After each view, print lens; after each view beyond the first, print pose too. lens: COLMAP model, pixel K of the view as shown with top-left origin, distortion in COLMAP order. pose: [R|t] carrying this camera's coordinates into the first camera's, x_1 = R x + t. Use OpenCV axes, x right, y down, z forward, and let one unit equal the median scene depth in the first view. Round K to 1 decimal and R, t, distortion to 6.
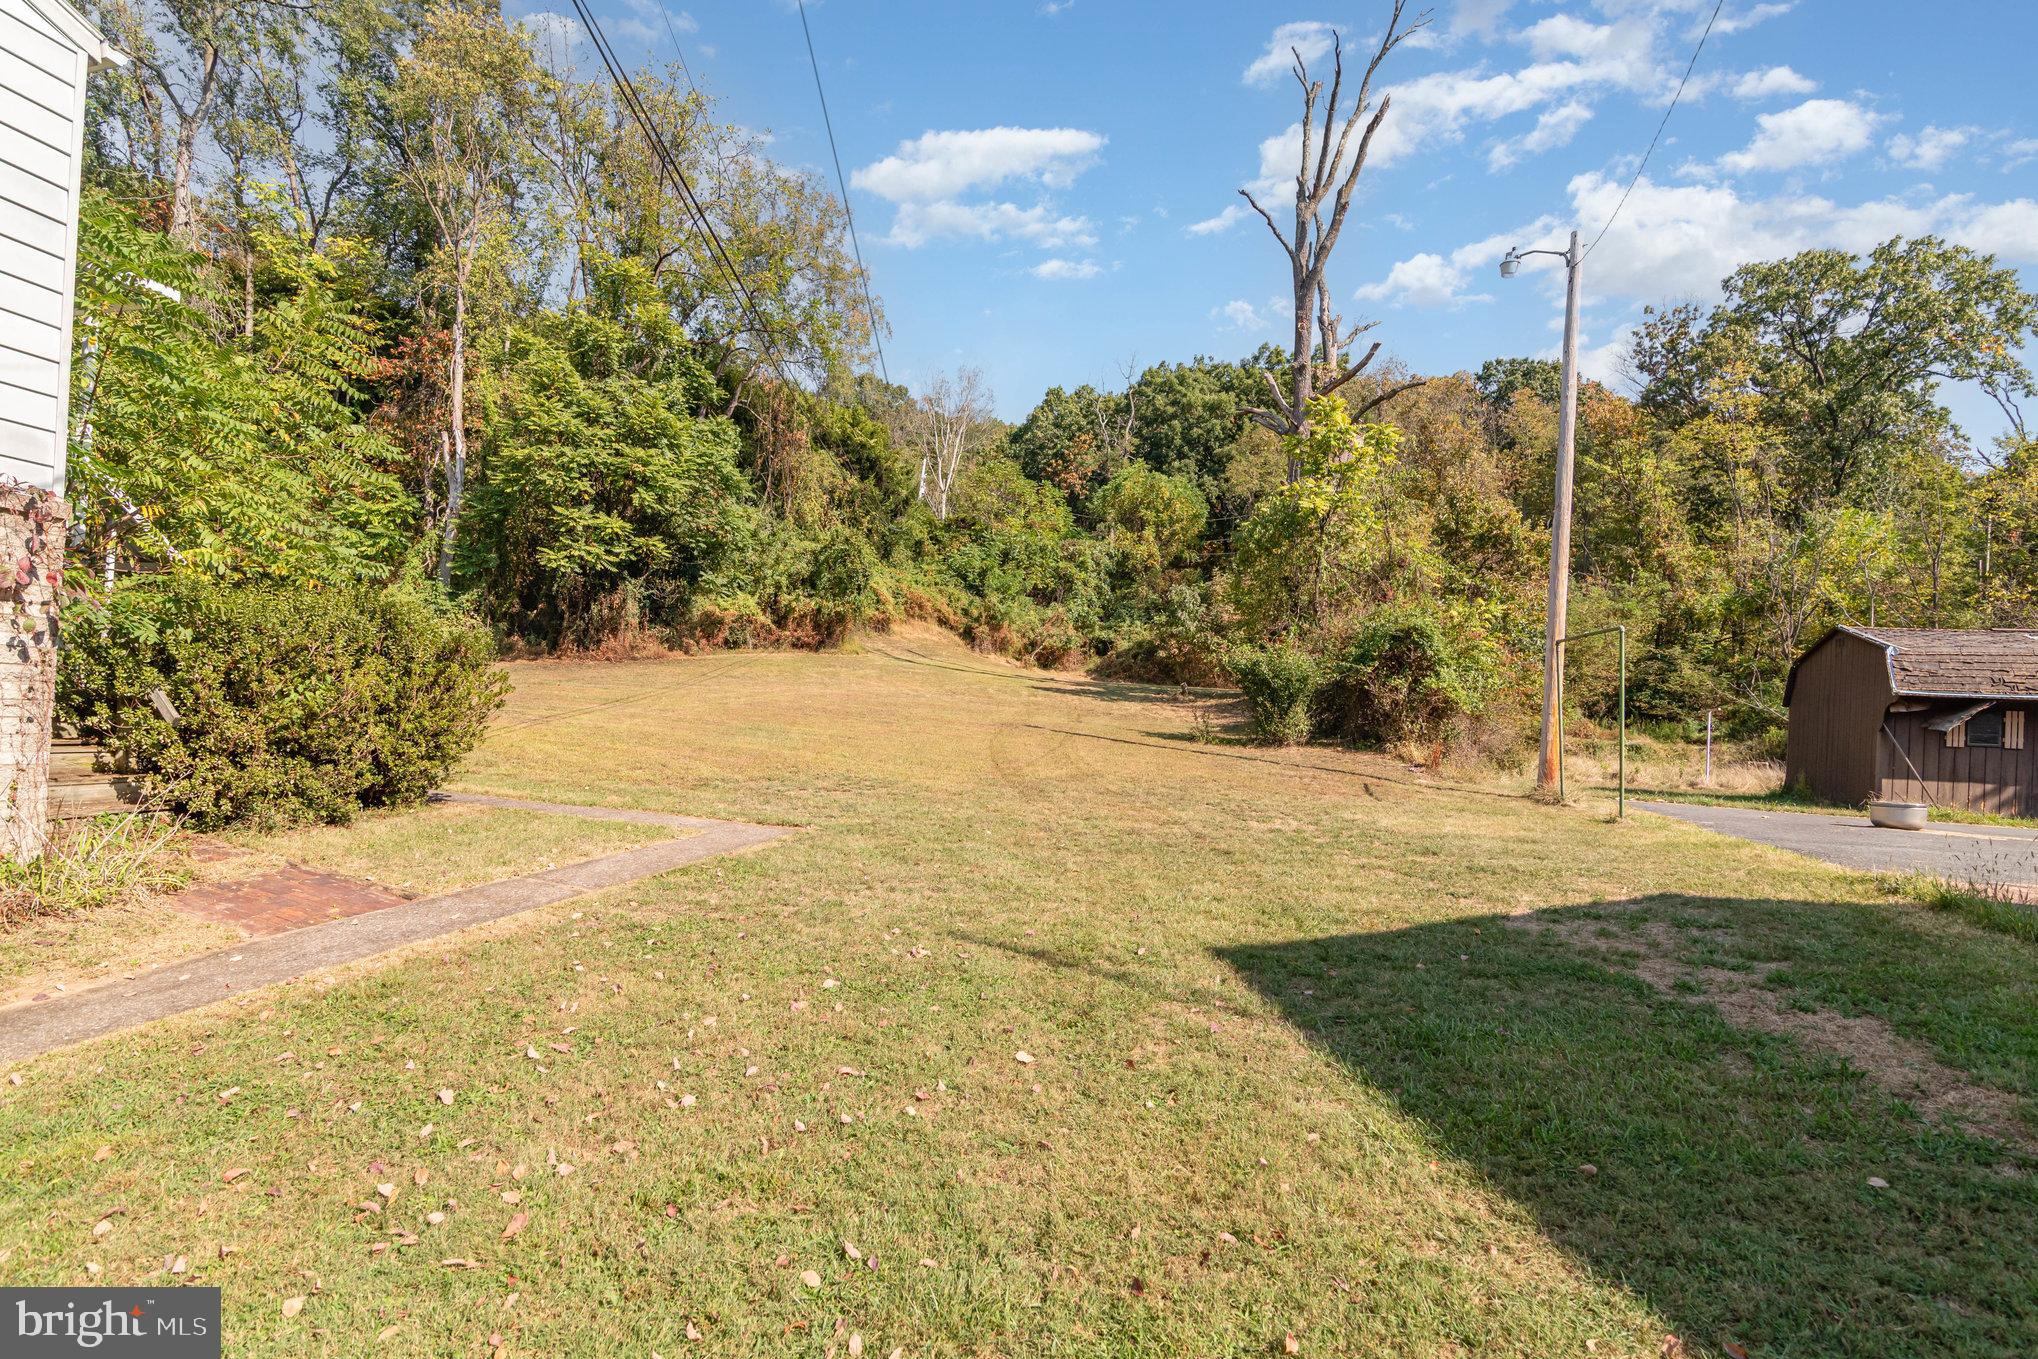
lens RADIAL K [[979.3, 0, 1024.8], [0, 979.3, 679.9], [0, 0, 1]] dist [-0.002368, -0.000196]
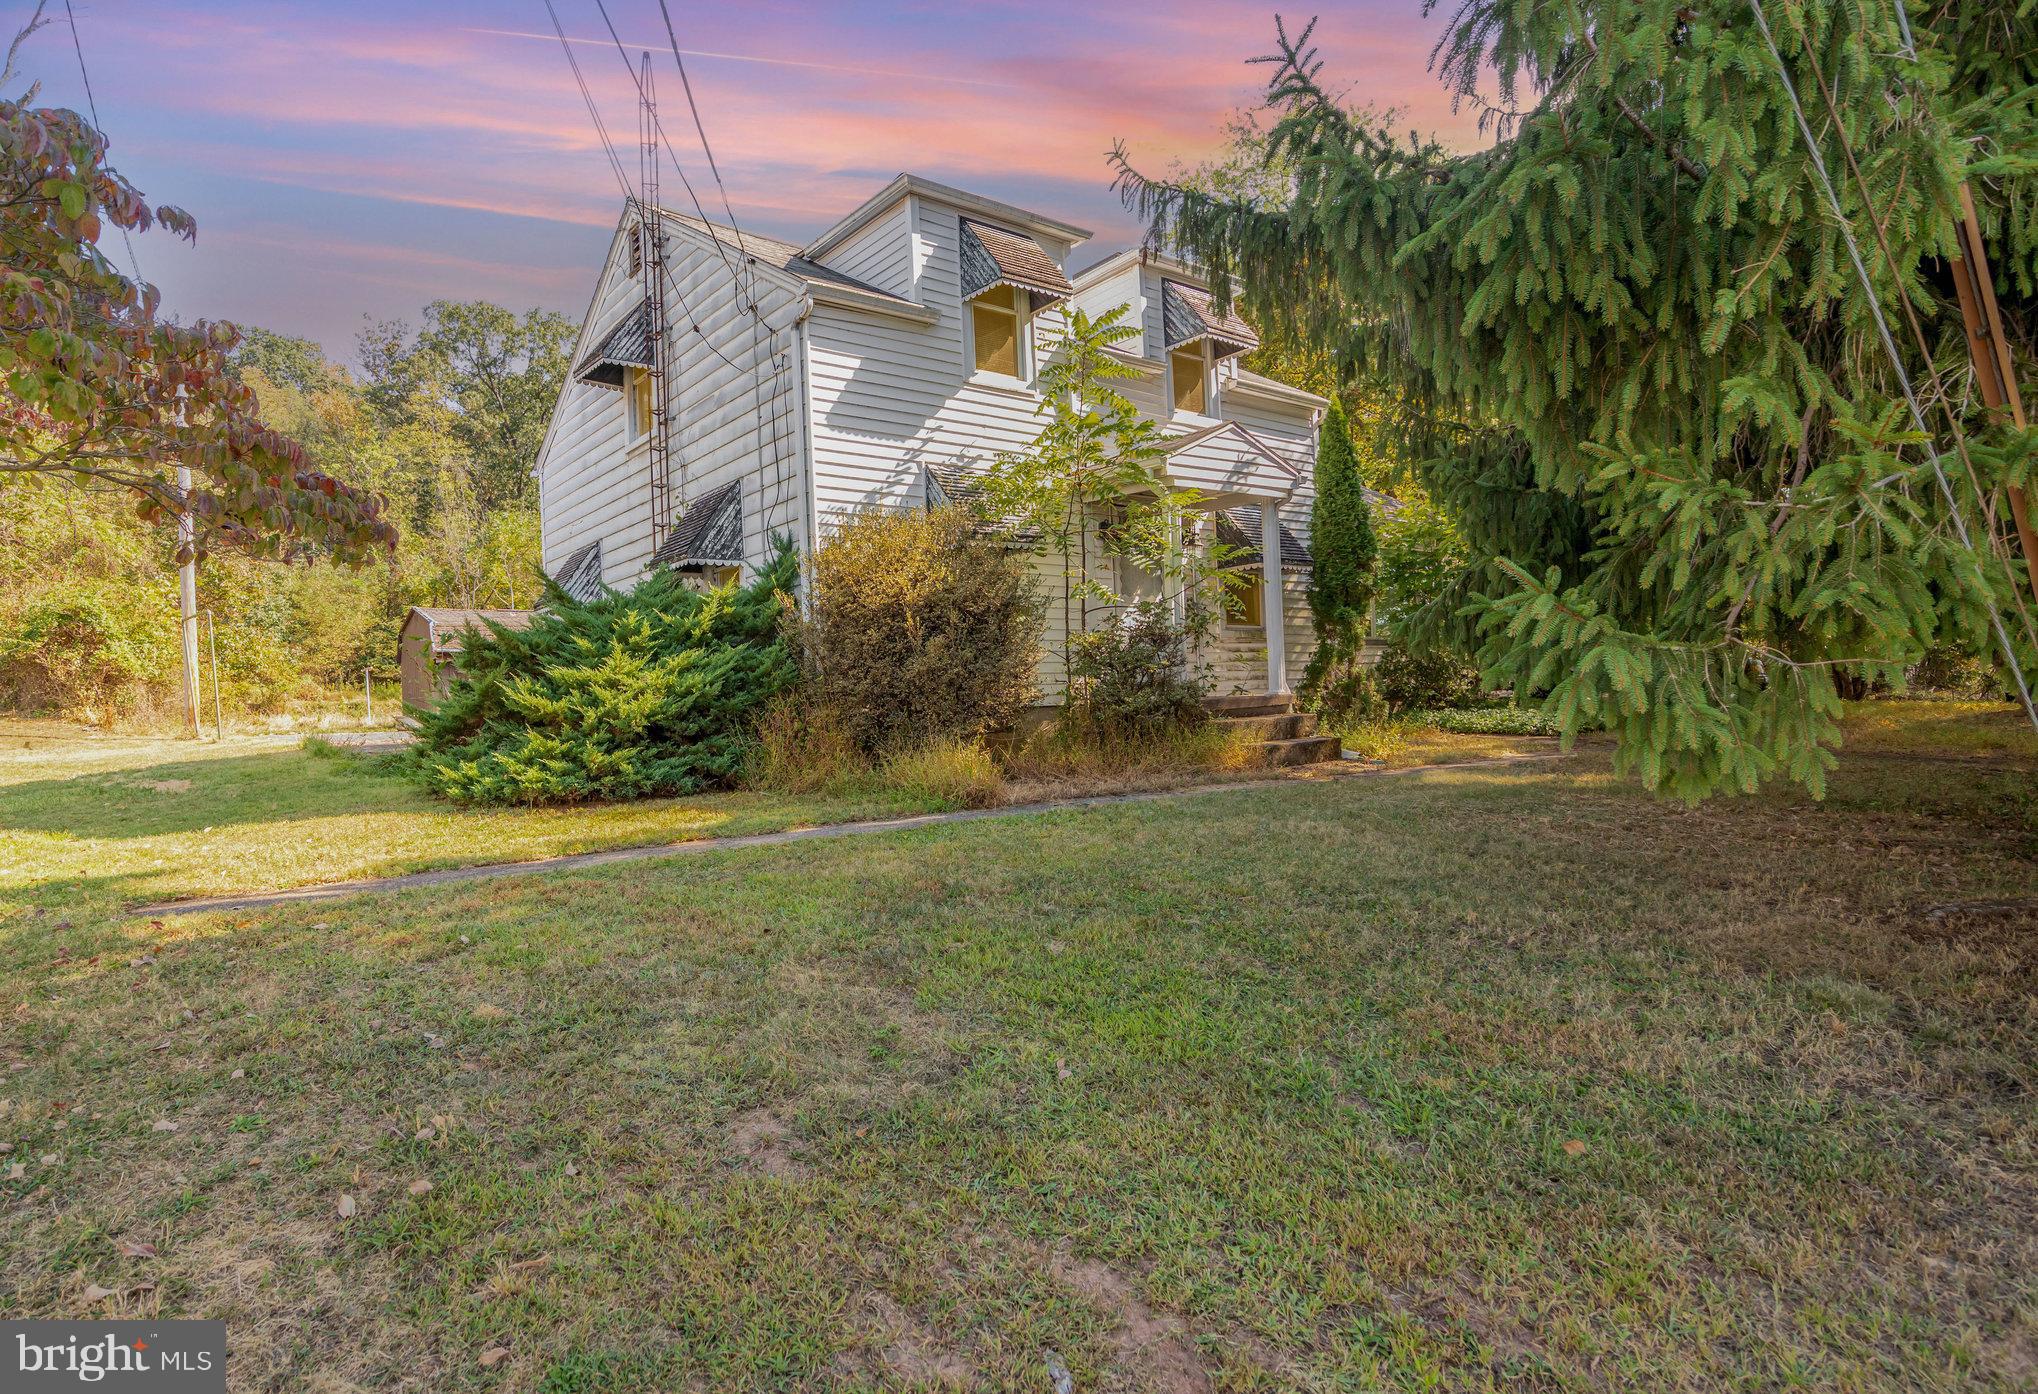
lens RADIAL K [[1221.4, 0, 1021.9], [0, 1221.4, 697.7], [0, 0, 1]] dist [0.007660, 0.001837]
pose [[0.599500, -0.060944, 0.798051, -0.065250], [0.032707, 0.998129, 0.051654, 0.009533], [-0.799706, -0.004865, 0.600372, -0.498157]]
